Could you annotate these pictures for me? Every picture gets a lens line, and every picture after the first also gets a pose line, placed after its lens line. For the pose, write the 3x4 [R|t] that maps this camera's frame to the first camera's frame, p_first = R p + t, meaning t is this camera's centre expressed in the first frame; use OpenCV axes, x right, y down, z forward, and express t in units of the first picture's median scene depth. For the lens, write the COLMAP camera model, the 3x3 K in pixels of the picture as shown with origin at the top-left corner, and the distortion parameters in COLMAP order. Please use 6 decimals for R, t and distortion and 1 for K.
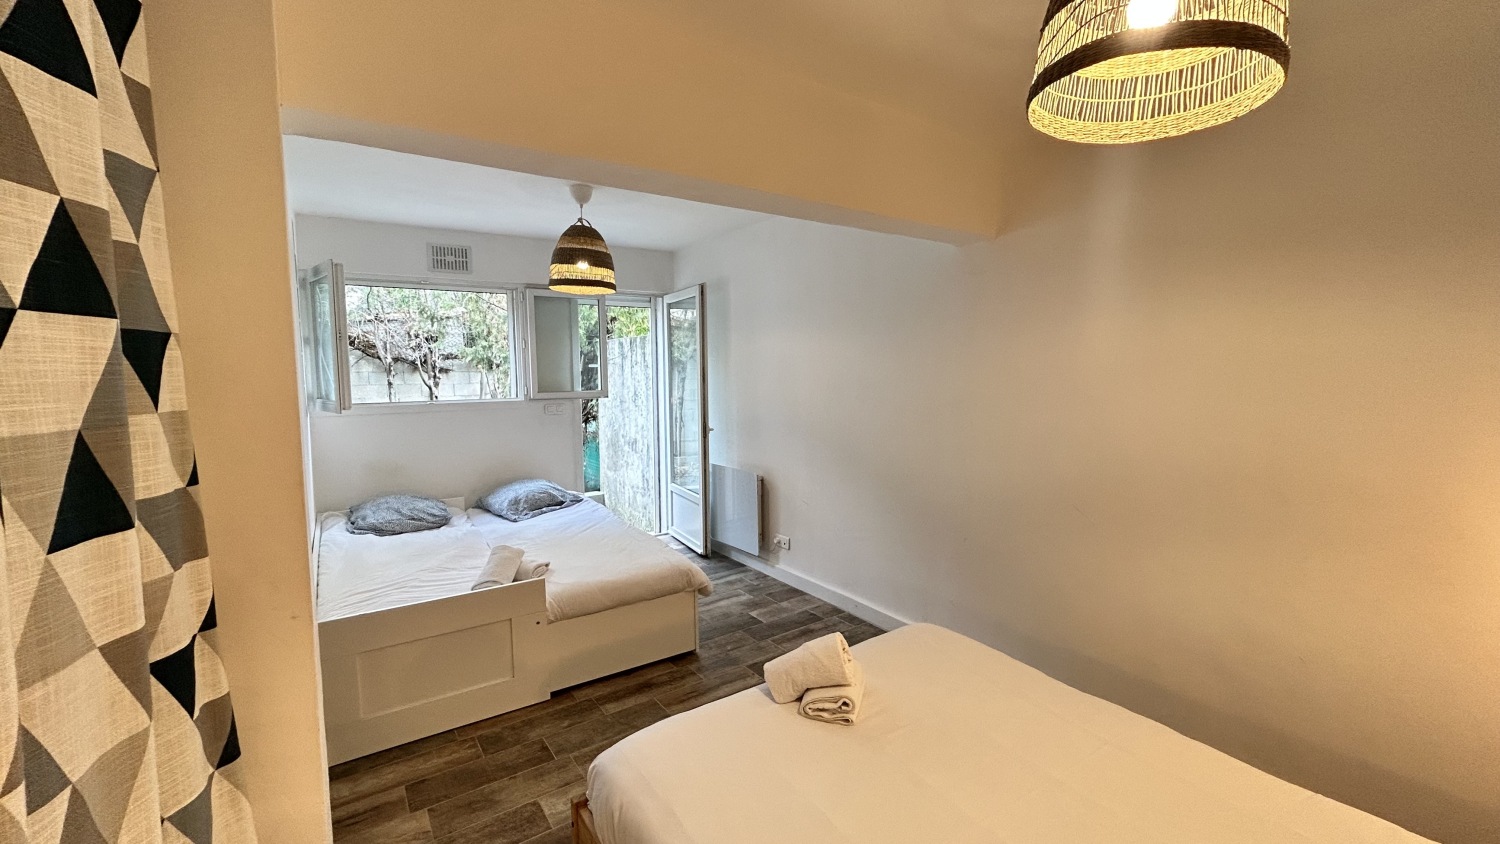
lens RADIAL K [[607.3, 0, 746.9], [0, 607.3, 421.3], [0, 0, 1]] dist [-0.002359, 0.000845]
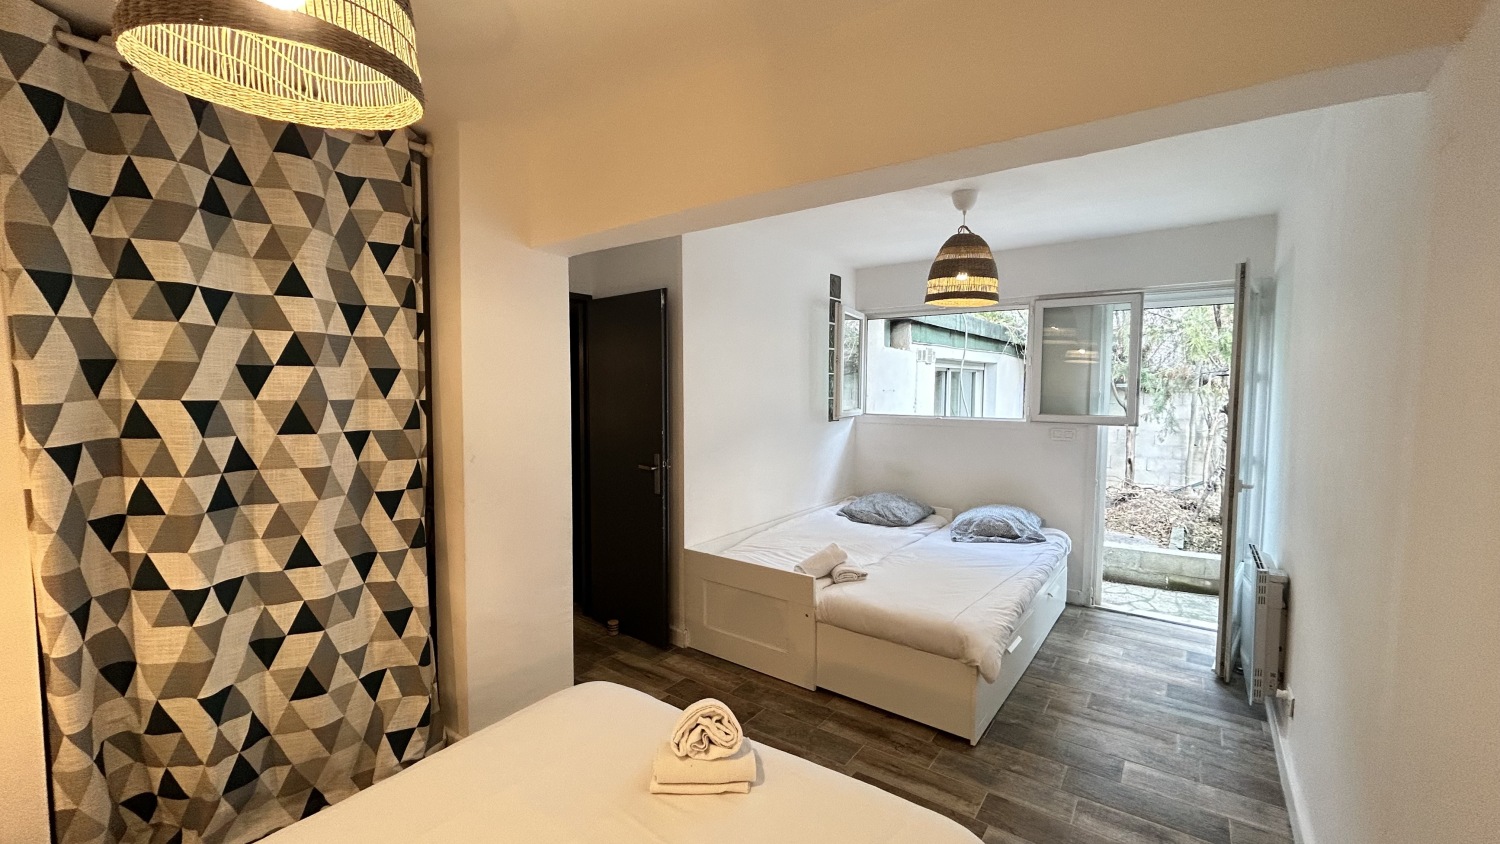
lens RADIAL K [[607.3, 0, 746.9], [0, 607.3, 421.3], [0, 0, 1]] dist [-0.002359, 0.000845]
pose [[0.324950, 0.066212, -0.943411, 0.545050], [-0.093492, 0.994909, 0.037623, -0.044037], [0.941099, 0.075976, 0.329486, 0.430244]]
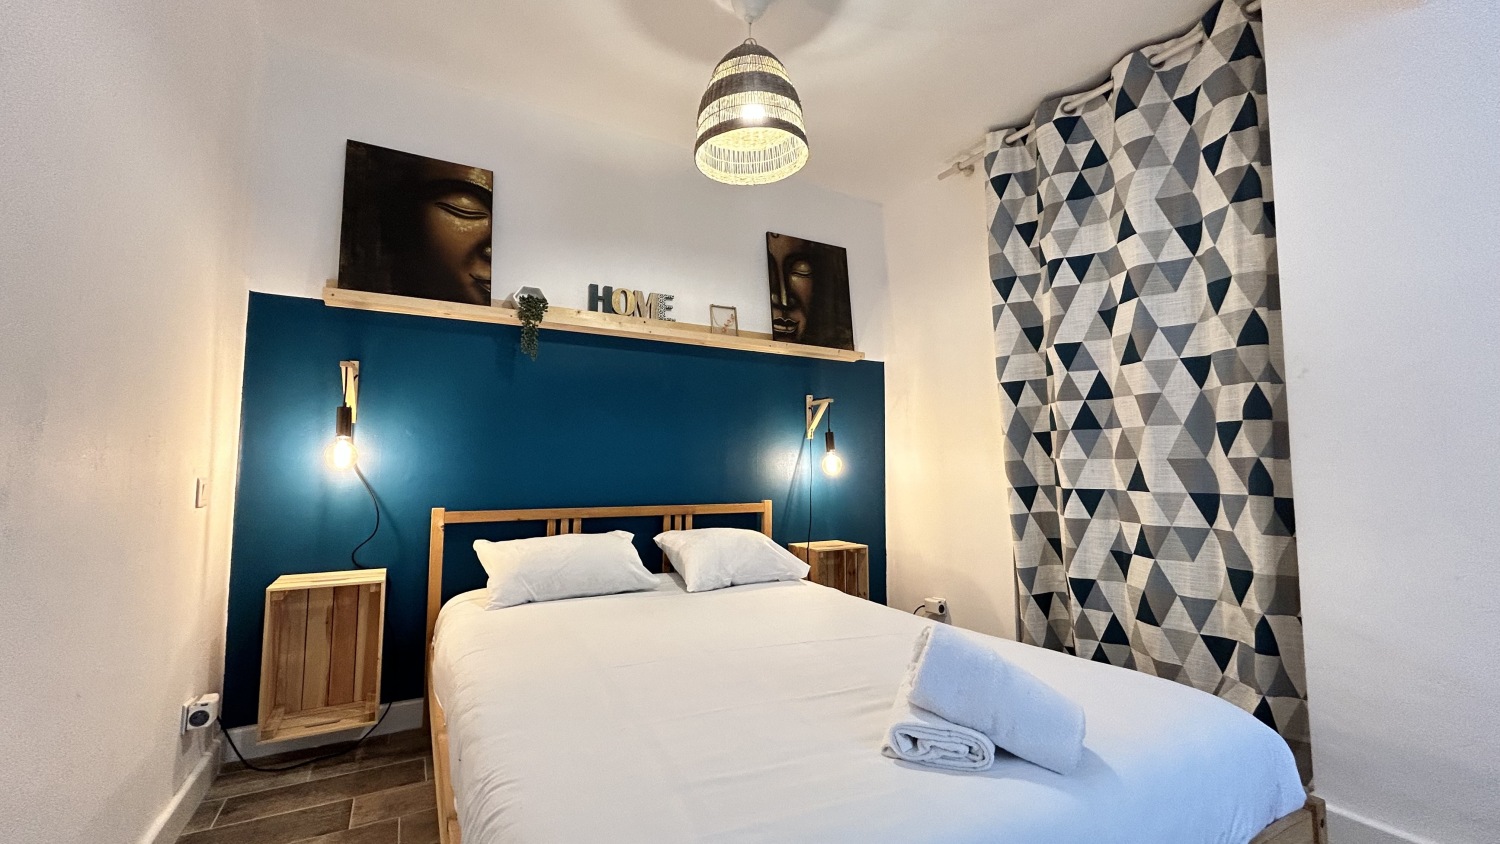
lens RADIAL K [[607.3, 0, 746.9], [0, 607.3, 421.3], [0, 0, 1]] dist [-0.002359, 0.000845]
pose [[-0.994606, 0.017373, 0.102256, 0.155735], [0.019054, 0.999699, 0.015485, 0.083341], [-0.101956, 0.017349, -0.994638, 0.919104]]
